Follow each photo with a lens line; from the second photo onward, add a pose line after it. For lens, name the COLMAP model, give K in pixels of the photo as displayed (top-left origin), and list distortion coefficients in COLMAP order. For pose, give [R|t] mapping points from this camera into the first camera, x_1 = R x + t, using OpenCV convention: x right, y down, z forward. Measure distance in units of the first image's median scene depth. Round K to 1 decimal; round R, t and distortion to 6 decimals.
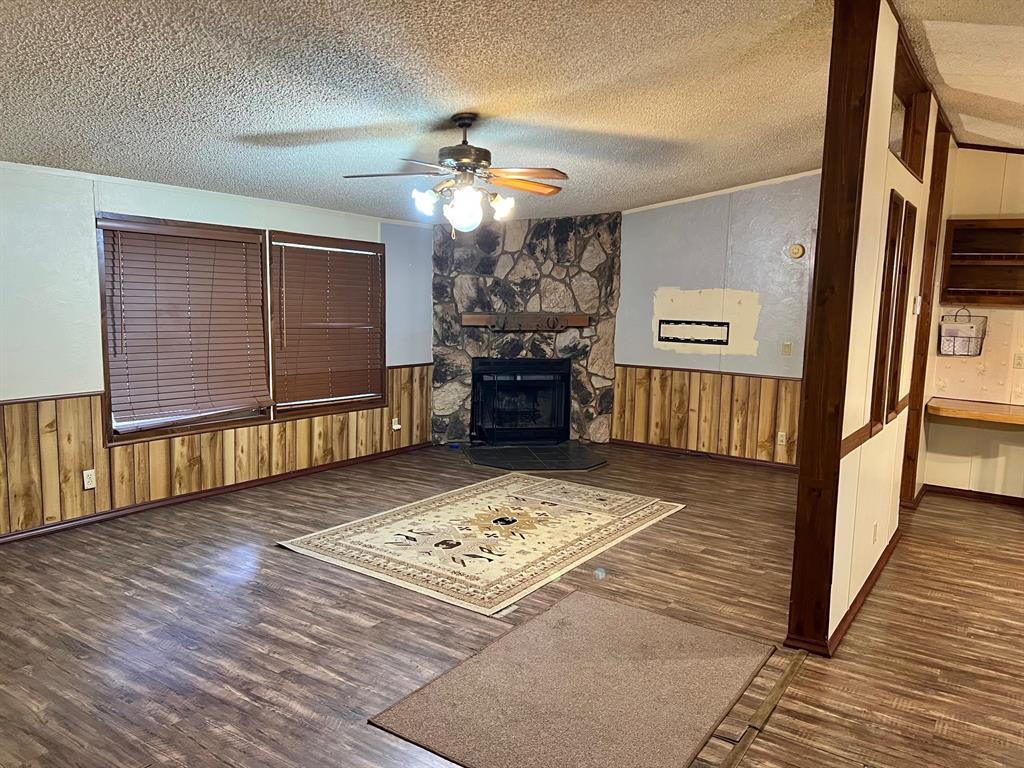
lens RADIAL K [[765.9, 0, 512.0], [0, 765.9, 384.0], [0, 0, 1]] dist [0.055605, -0.066823]
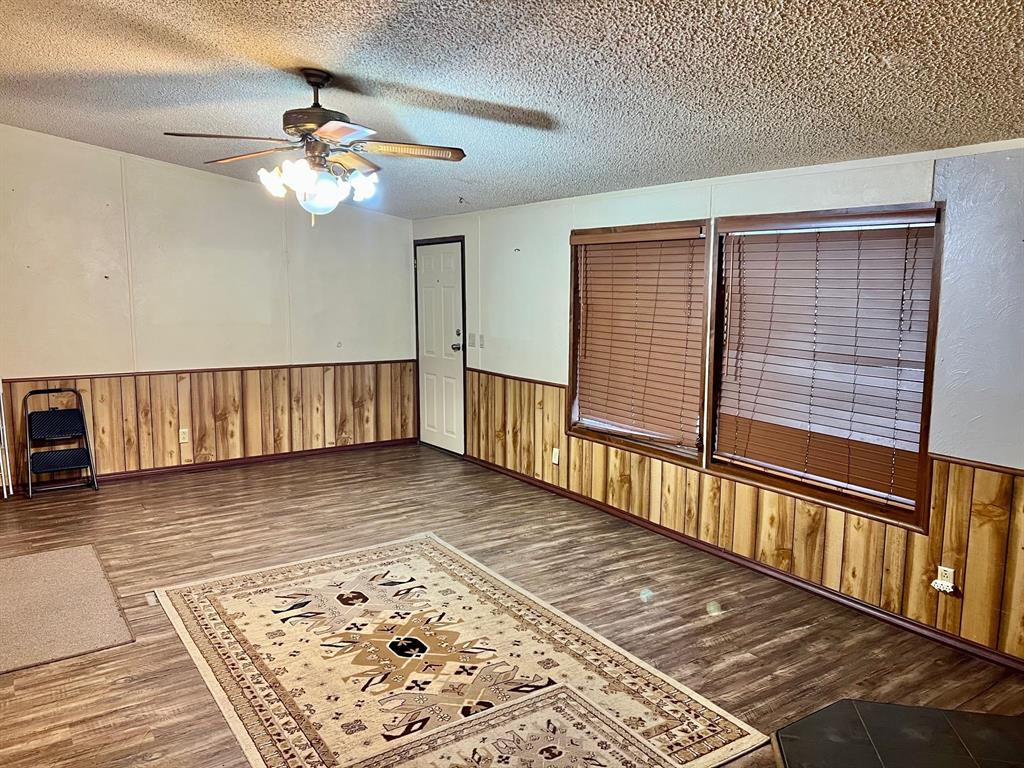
lens RADIAL K [[765.9, 0, 512.0], [0, 765.9, 384.0], [0, 0, 1]] dist [0.055605, -0.066823]
pose [[-0.370627, 0.088782, -0.924529, 0.548475], [-0.130563, 0.980556, 0.146502, -0.146357], [0.919559, 0.175007, -0.351829, 1.299166]]
